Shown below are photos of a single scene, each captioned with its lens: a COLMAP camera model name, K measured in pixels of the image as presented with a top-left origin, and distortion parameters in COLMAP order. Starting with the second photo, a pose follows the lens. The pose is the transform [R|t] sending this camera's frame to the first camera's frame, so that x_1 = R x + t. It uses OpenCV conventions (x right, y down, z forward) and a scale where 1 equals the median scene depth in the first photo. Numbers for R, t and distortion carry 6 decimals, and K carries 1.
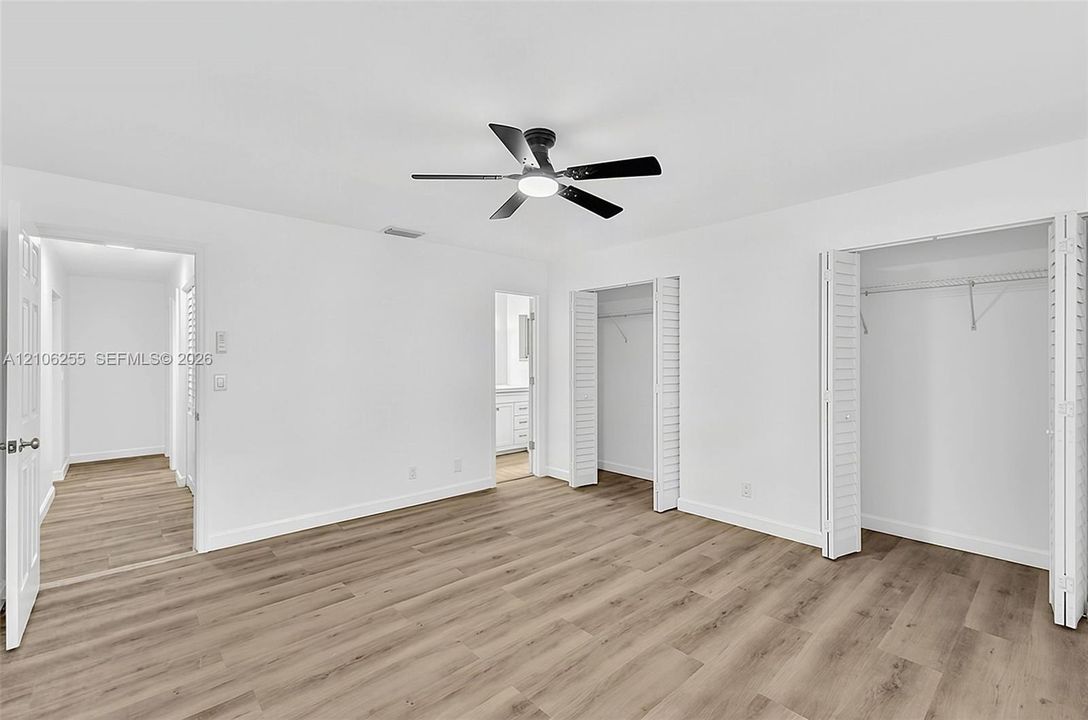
lens RADIAL K [[470.3, 0, 544.0], [0, 470.3, 360.0], [0, 0, 1]] dist [-0.000410, -0.000565]
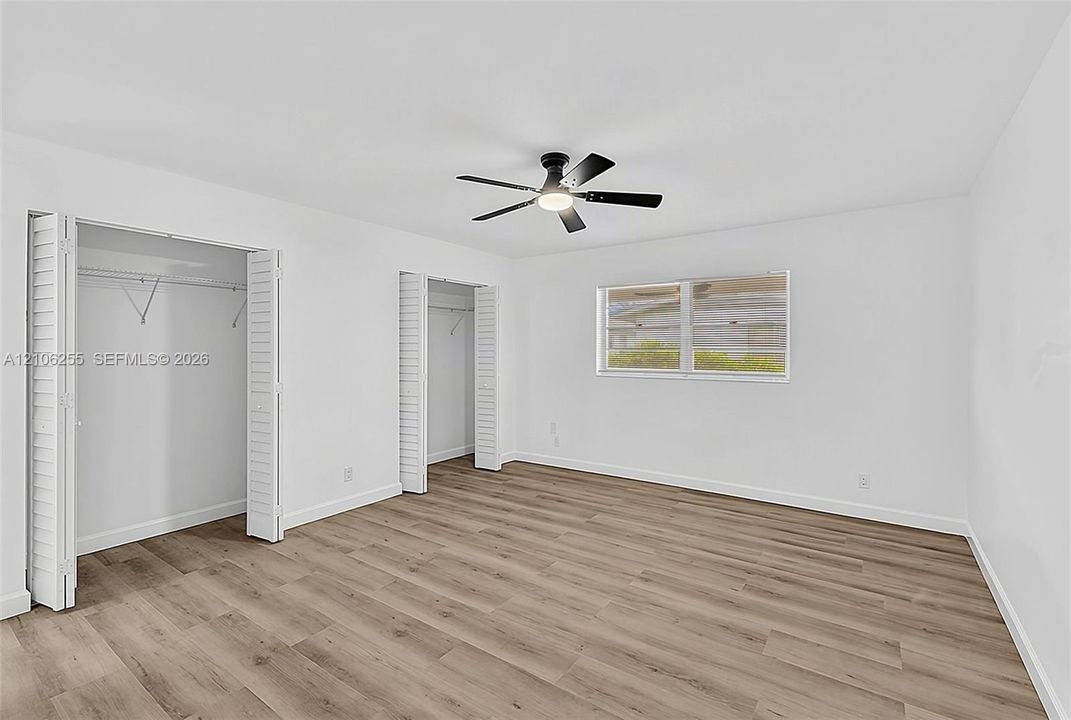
lens RADIAL K [[470.8, 0, 535.5], [0, 470.8, 360.0], [0, 0, 1]] dist [-0.001943, -0.000490]
pose [[-0.207800, -0.018186, 0.978002, -0.901220], [0.009218, 0.999746, 0.020549, -0.007526], [-0.978128, 0.013285, -0.207579, 1.019040]]
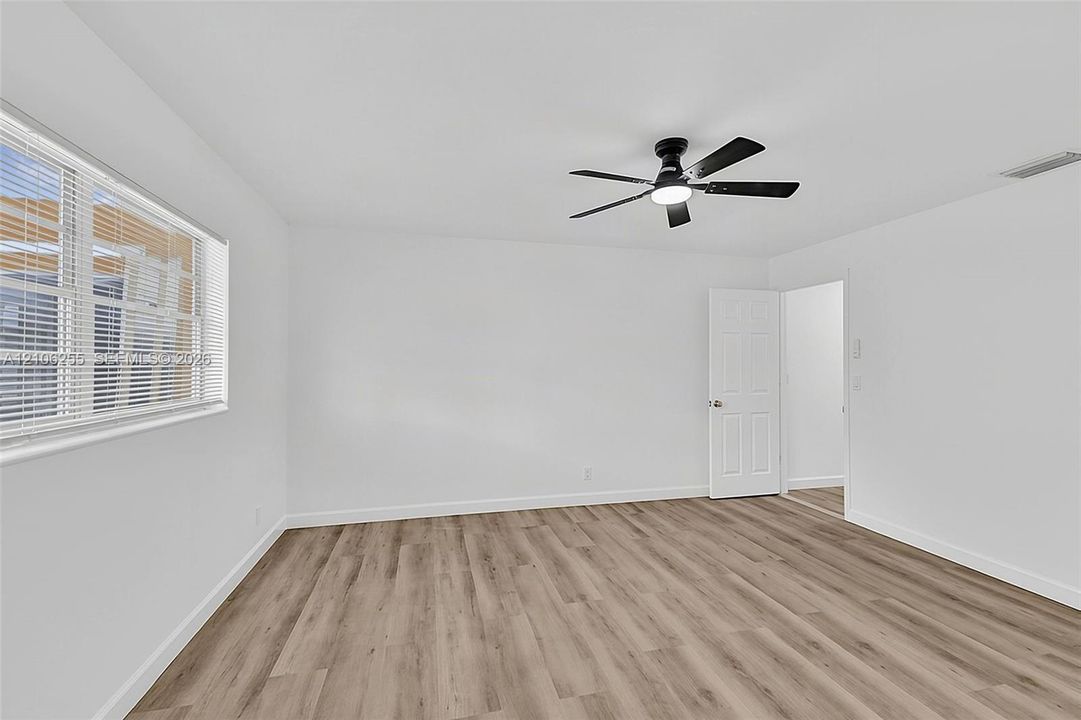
lens RADIAL K [[467.3, 0, 540.5], [0, 467.3, 360.0], [0, 0, 1]] dist [-0.000410, -0.000565]
pose [[-0.476167, 0.001187, -0.879354, 0.807983], [-0.002532, 0.999993, 0.002721, -0.011120], [0.879351, 0.003523, -0.476161, 0.975342]]
